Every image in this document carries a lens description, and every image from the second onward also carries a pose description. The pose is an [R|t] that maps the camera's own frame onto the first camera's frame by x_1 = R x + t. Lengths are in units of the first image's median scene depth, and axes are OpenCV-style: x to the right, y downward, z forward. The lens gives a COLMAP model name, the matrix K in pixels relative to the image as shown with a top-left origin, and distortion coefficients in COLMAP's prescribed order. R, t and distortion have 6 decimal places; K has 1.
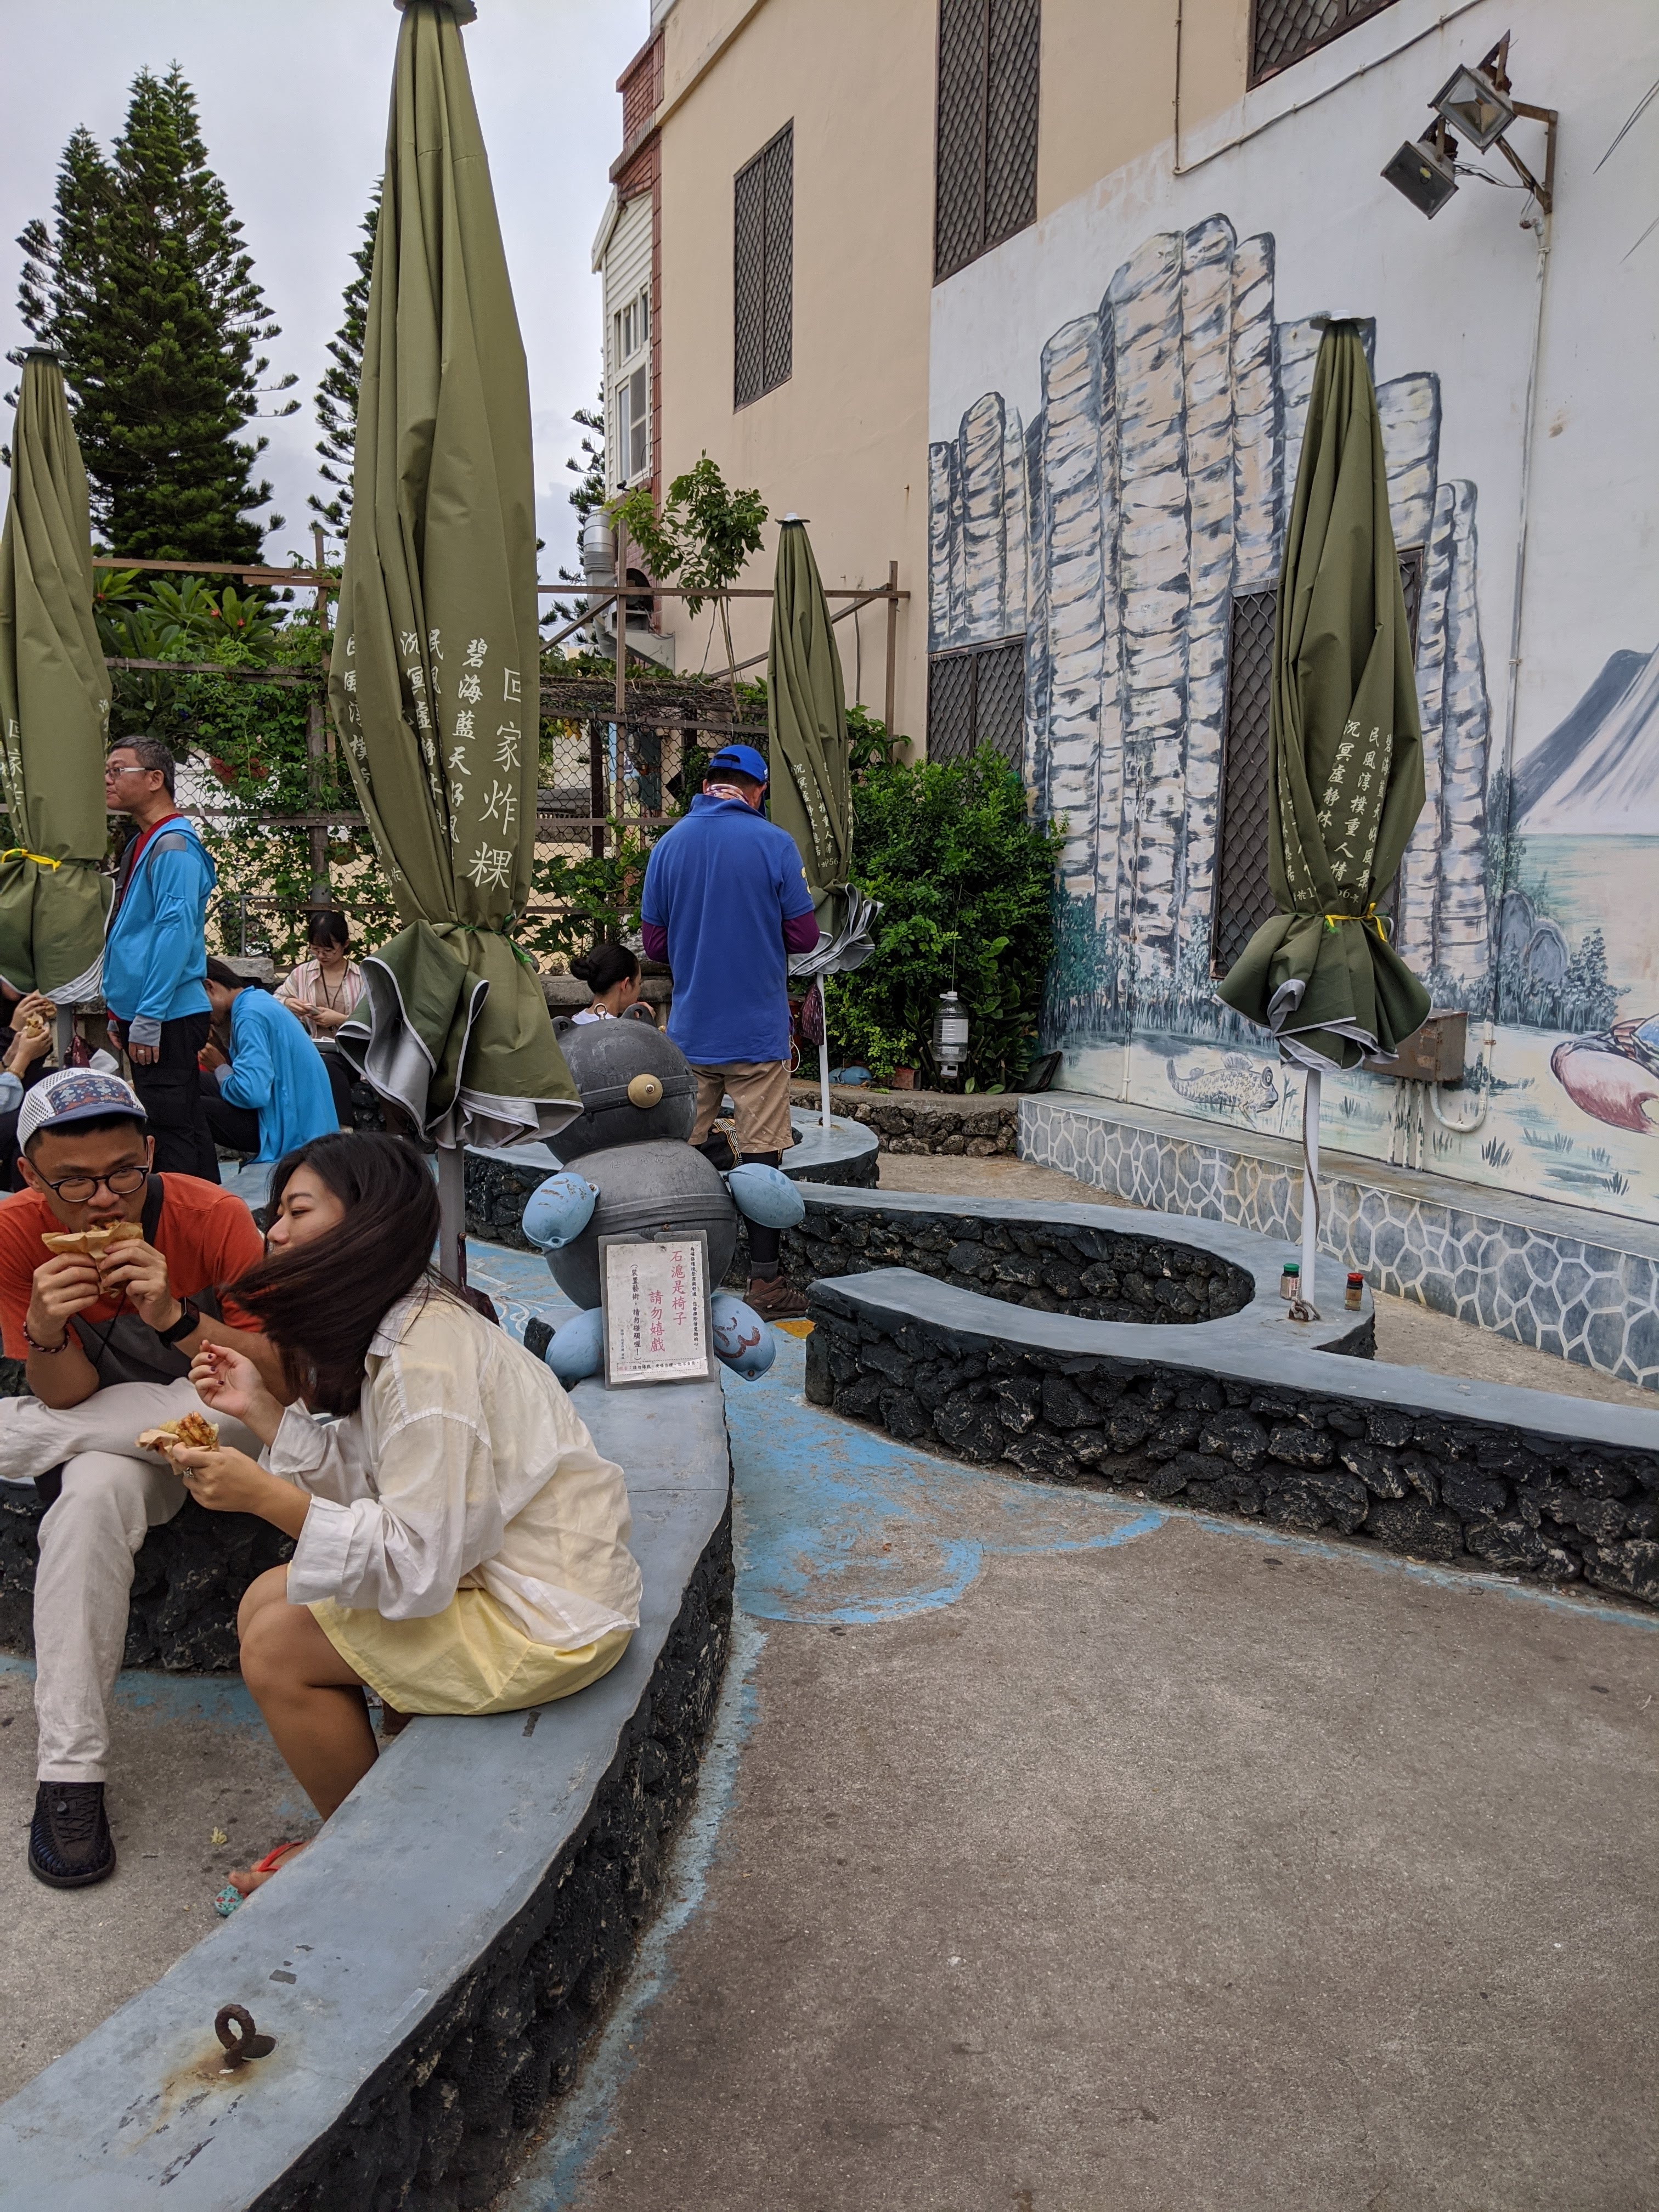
lens RADIAL K [[1790.3, 0, 829.5], [0, 1790.3, 1106.0], [0, 0, 1]] dist [0.109006, -0.224225]
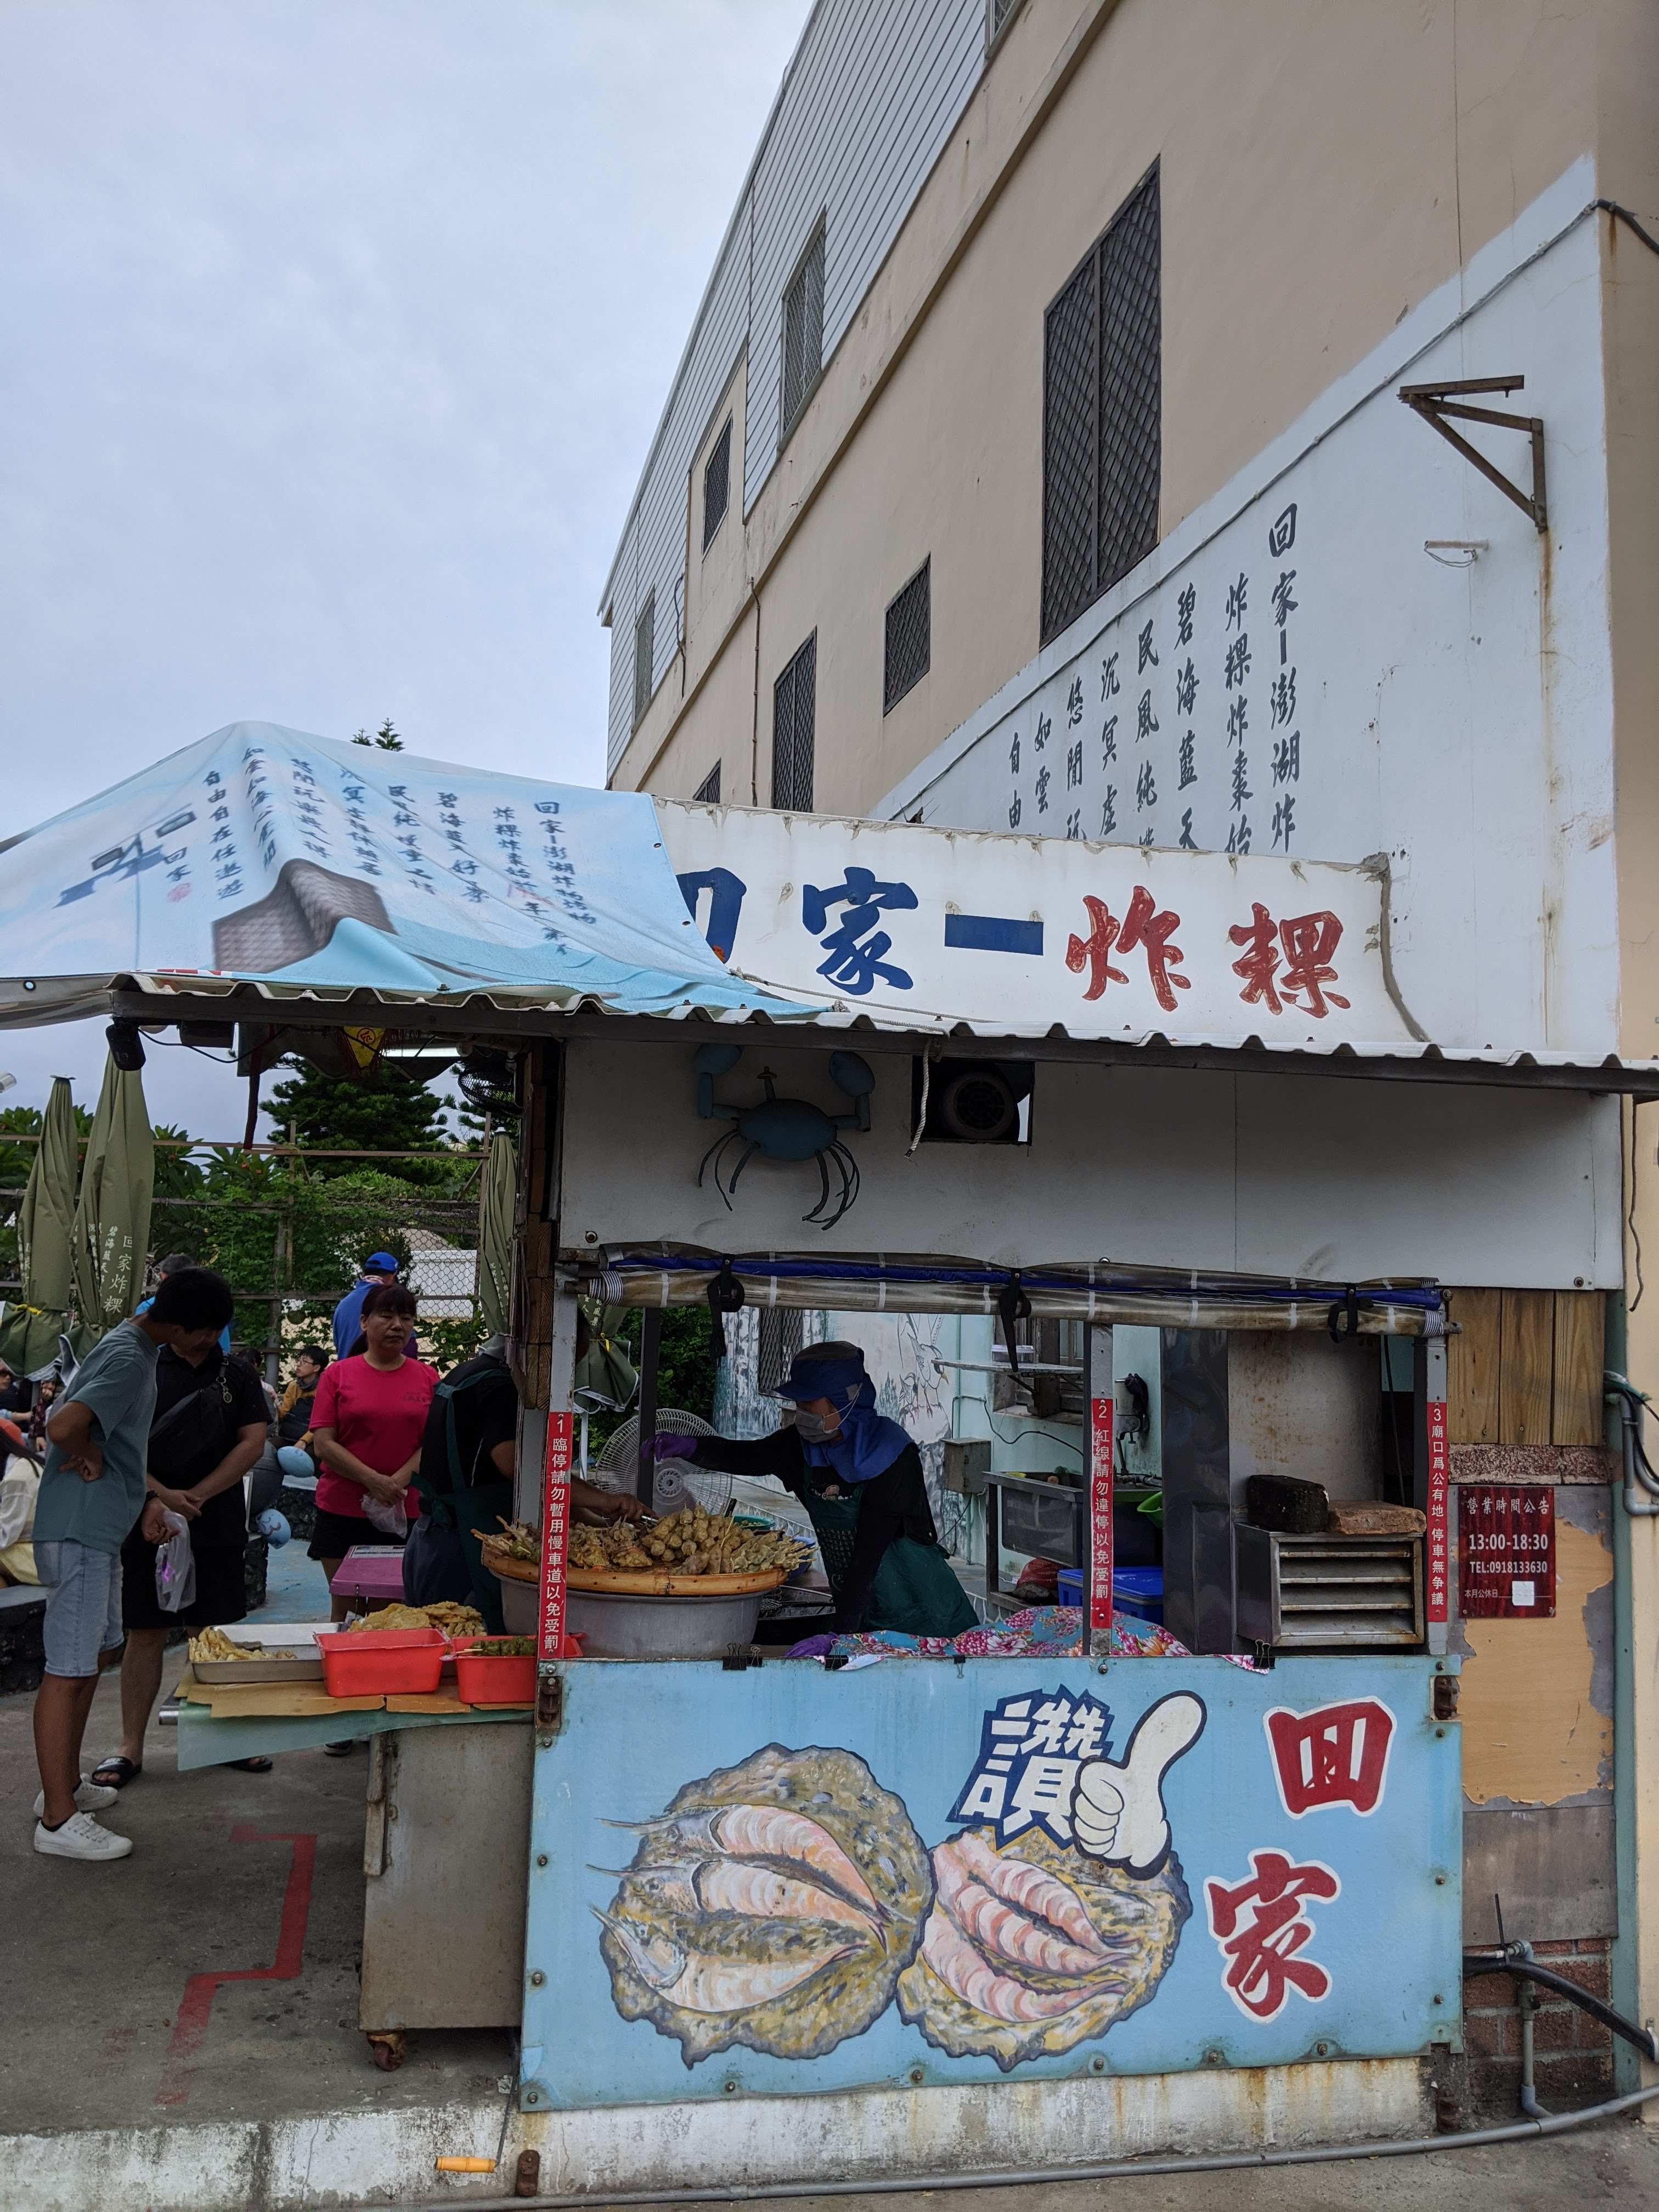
lens RADIAL K [[1790.3, 0, 829.5], [0, 1790.3, 1106.0], [0, 0, 1]] dist [0.109006, -0.224225]
pose [[0.992821, -0.001664, -0.119598, 0.566941], [-0.030198, 0.964023, -0.264098, 0.126443], [0.115735, 0.265814, 0.957052, -0.745841]]
